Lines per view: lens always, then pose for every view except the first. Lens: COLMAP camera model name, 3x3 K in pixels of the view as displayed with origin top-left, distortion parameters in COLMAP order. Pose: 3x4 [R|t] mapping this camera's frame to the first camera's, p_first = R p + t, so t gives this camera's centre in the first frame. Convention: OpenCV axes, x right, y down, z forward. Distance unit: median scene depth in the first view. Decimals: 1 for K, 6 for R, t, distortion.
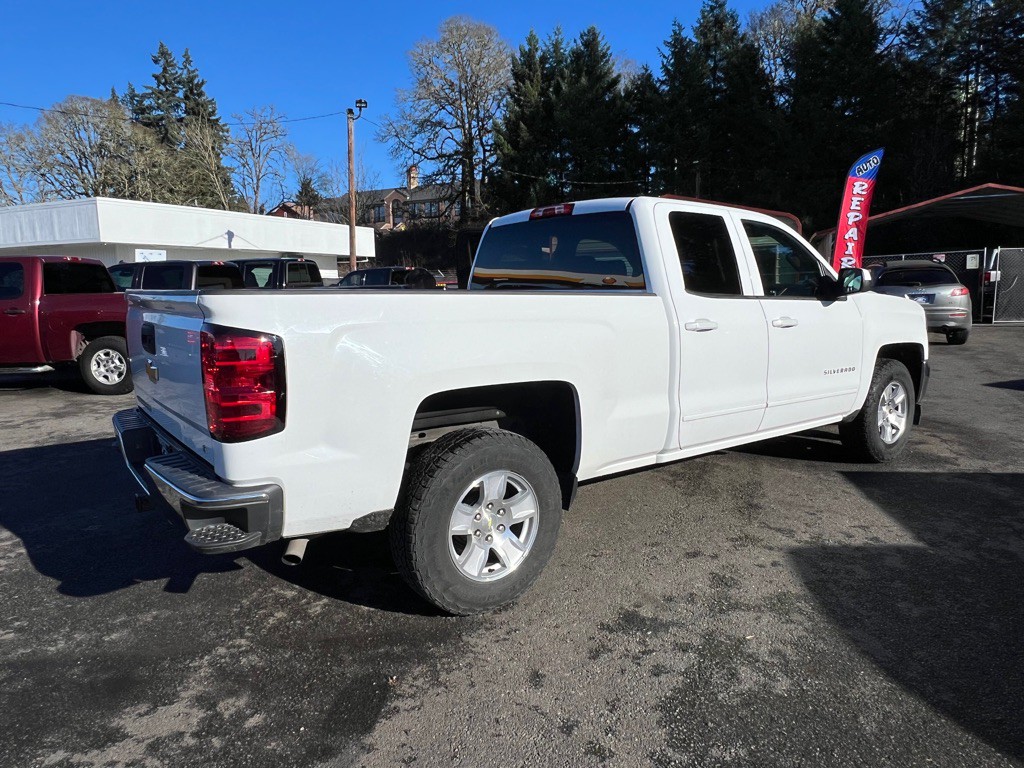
lens RADIAL K [[670.0, 0, 510.0], [0, 670.0, 381.4], [0, 0, 1]] dist [-0.002462, 0.000191]
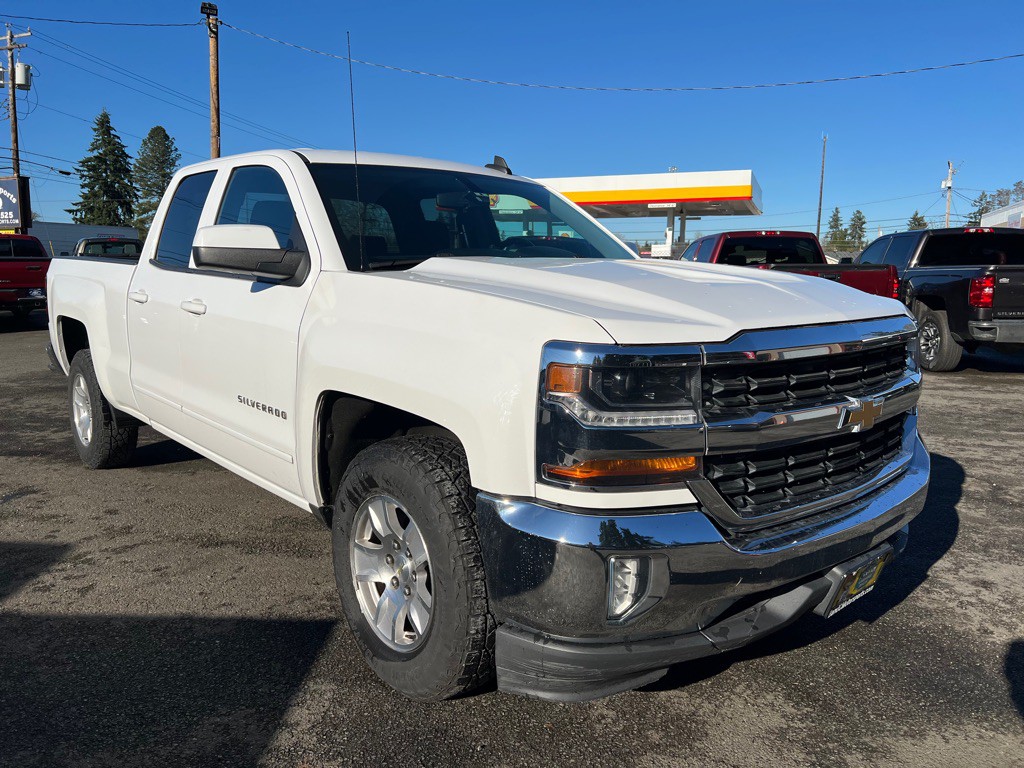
lens RADIAL K [[769.8, 0, 515.7], [0, 769.8, 379.1], [0, 0, 1]] dist [0.049819, -0.057533]
pose [[0.073674, 0.155392, -0.985102, 1.297145], [-0.147059, 0.978681, 0.143381, -0.185689], [0.986380, 0.134304, 0.094955, 1.292577]]
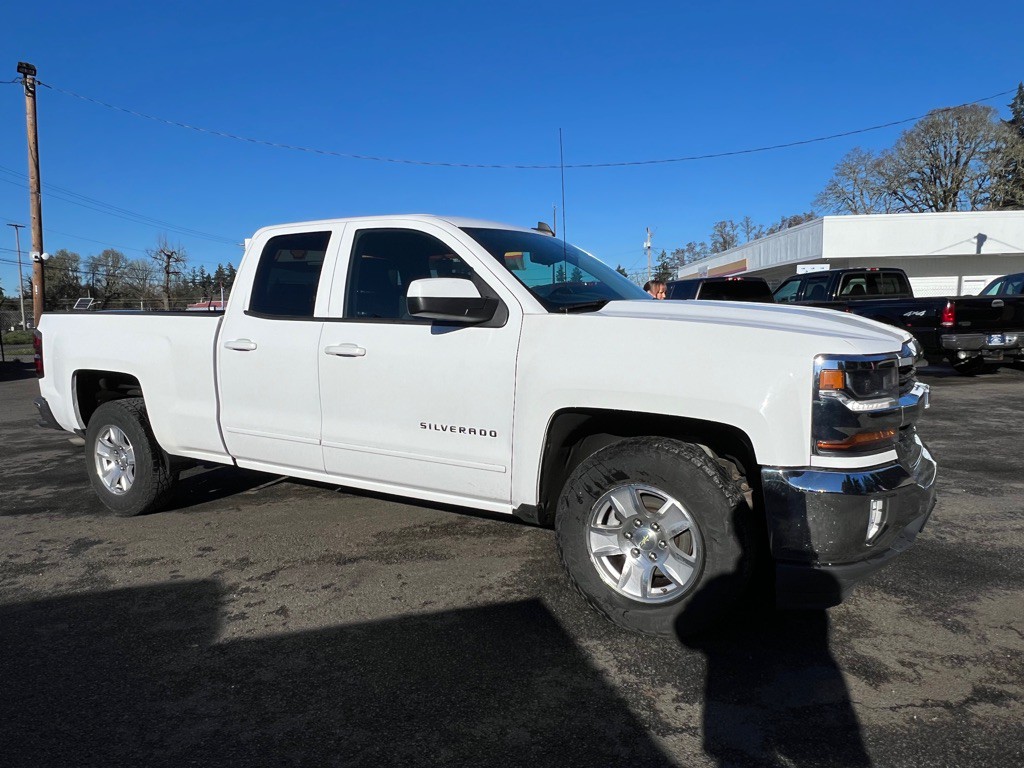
lens RADIAL K [[670.0, 0, 514.2], [0, 670.0, 383.3], [0, 0, 1]] dist [-0.002462, 0.000191]
pose [[0.381374, 0.104111, -0.918540, 1.274147], [-0.116410, 0.991137, 0.064007, -0.126373], [0.917062, 0.082517, 0.390113, 0.882457]]
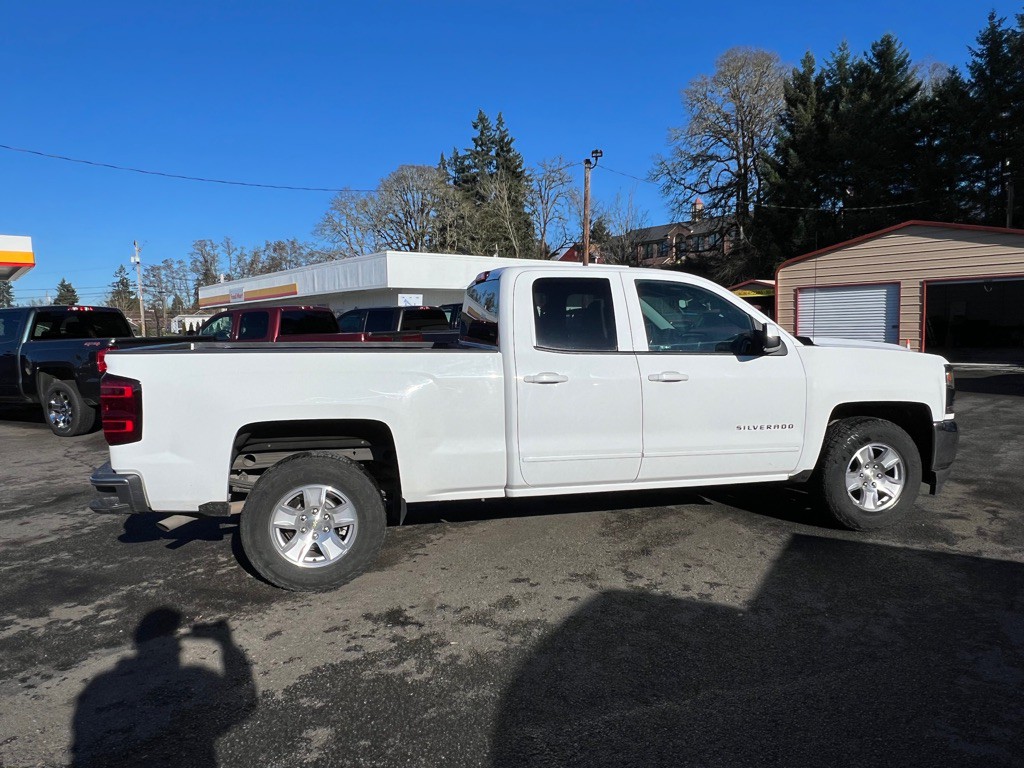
lens RADIAL K [[670.0, 0, 514.0], [0, 670.0, 381.5], [0, 0, 1]] dist [-0.002462, 0.000191]
pose [[0.911854, 0.033076, -0.409181, 0.625119], [-0.052842, 0.997914, -0.037092, -0.029939], [0.407100, 0.055444, 0.911699, -0.047064]]
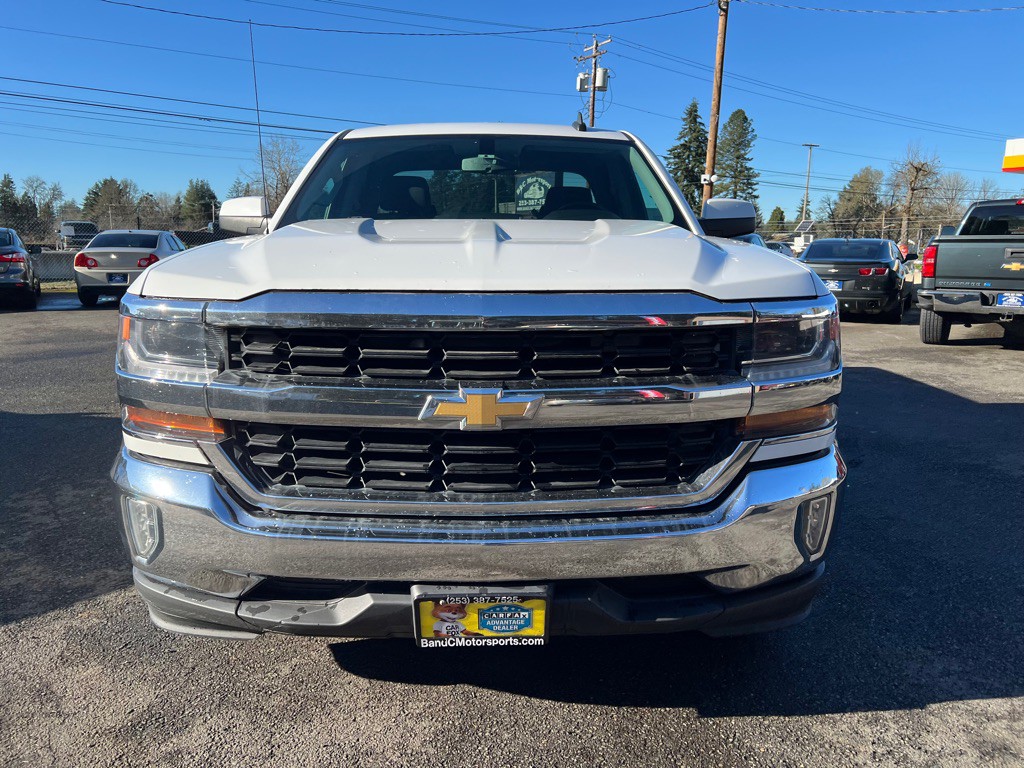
lens RADIAL K [[769.8, 0, 508.0], [0, 769.8, 390.6], [0, 0, 1]] dist [0.049819, -0.057533]
pose [[-0.592878, 0.160455, -0.789145, 1.099064], [-0.110912, 0.954340, 0.277371, -0.250588], [0.797618, 0.251972, -0.548010, 1.848204]]
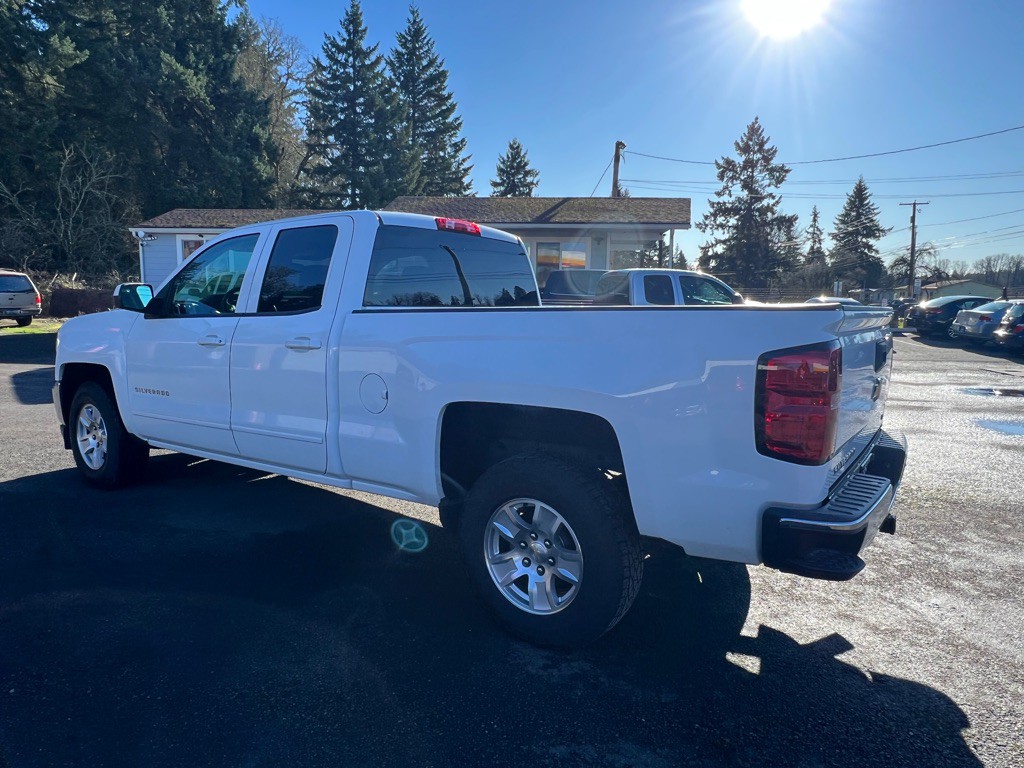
lens RADIAL K [[670.0, 0, 516.3], [0, 670.0, 381.7], [0, 0, 1]] dist [-0.002462, 0.000191]
pose [[-0.323555, -0.099791, 0.940933, -0.930572], [0.125133, 0.981176, 0.147087, -0.171191], [-0.937899, 0.165332, -0.304977, 1.297560]]
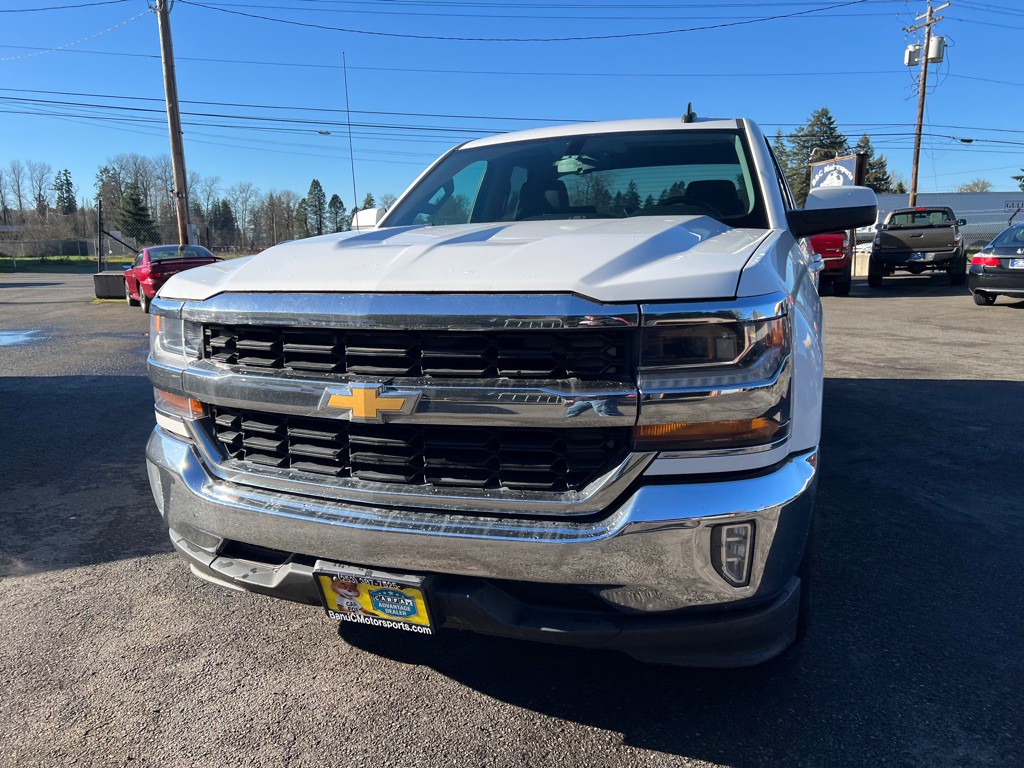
lens RADIAL K [[769.8, 0, 503.2], [0, 769.8, 388.5], [0, 0, 1]] dist [0.049819, -0.057533]
pose [[-0.855647, 0.123924, -0.502505, 0.927564], [-0.040939, 0.951664, 0.304402, -0.271329], [0.515939, 0.281032, -0.809214, 2.017711]]
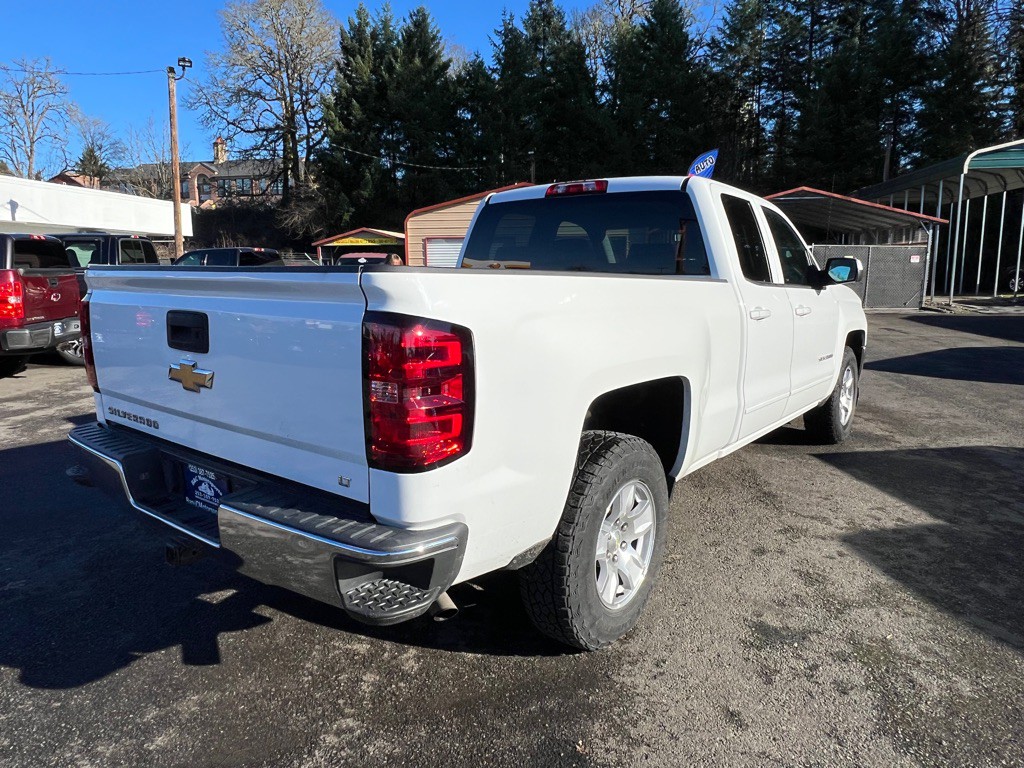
lens RADIAL K [[670.0, 0, 506.5], [0, 670.0, 382.7], [0, 0, 1]] dist [-0.002462, 0.000191]
pose [[0.966407, -0.025707, 0.255726, -0.279913], [0.020290, 0.999511, 0.023798, -0.013338], [-0.256213, -0.017810, 0.966456, 0.143195]]
